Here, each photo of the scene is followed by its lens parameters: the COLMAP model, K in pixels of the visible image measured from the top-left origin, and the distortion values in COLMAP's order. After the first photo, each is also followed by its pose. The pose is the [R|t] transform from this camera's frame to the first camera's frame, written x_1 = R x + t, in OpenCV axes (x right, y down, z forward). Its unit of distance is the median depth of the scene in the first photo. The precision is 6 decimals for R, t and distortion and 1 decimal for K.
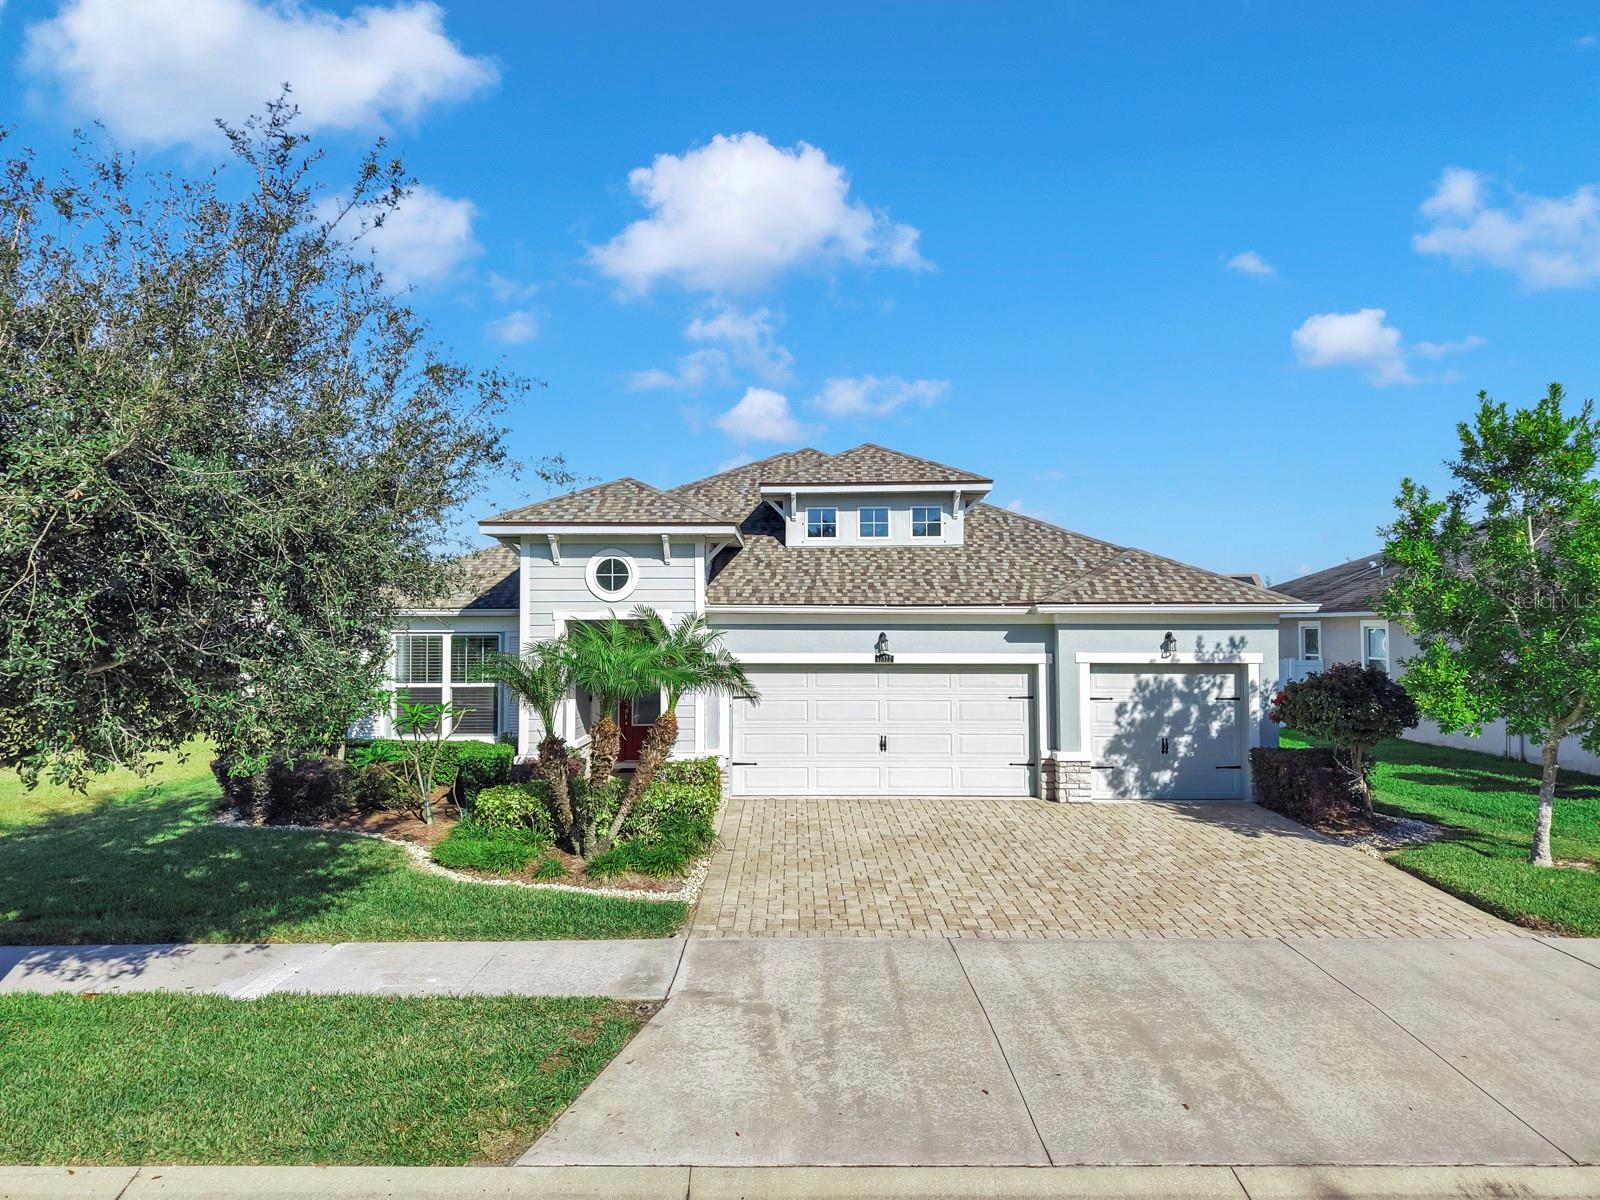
lens RADIAL K [[1071.5, 0, 788.0], [0, 1071.5, 643.7], [0, 0, 1]] dist [0.025323, -0.021519]
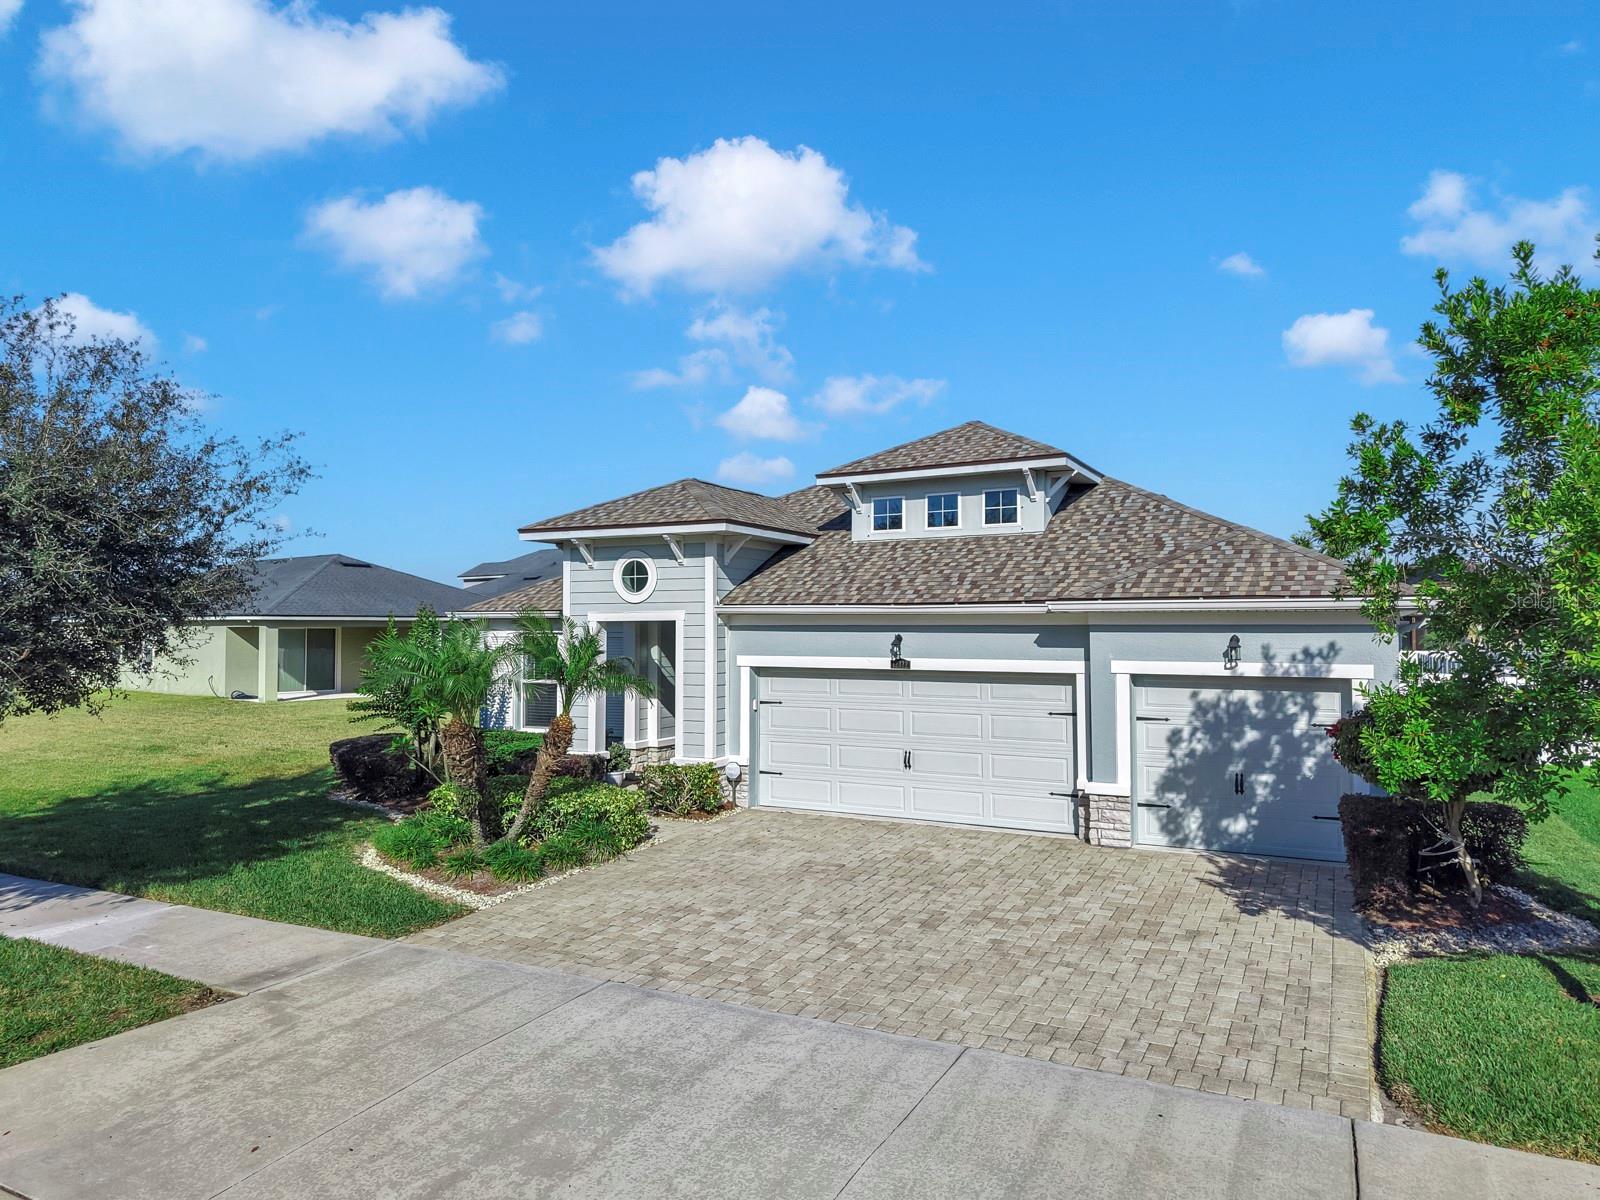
lens RADIAL K [[1071.5, 0, 776.0], [0, 1071.5, 633.7], [0, 0, 1]] dist [0.025323, -0.021519]
pose [[0.886322, 0.003898, -0.463053, 0.418541], [-0.008129, 0.999941, -0.007141, -0.004338], [0.462998, 0.010093, 0.886302, 0.169920]]
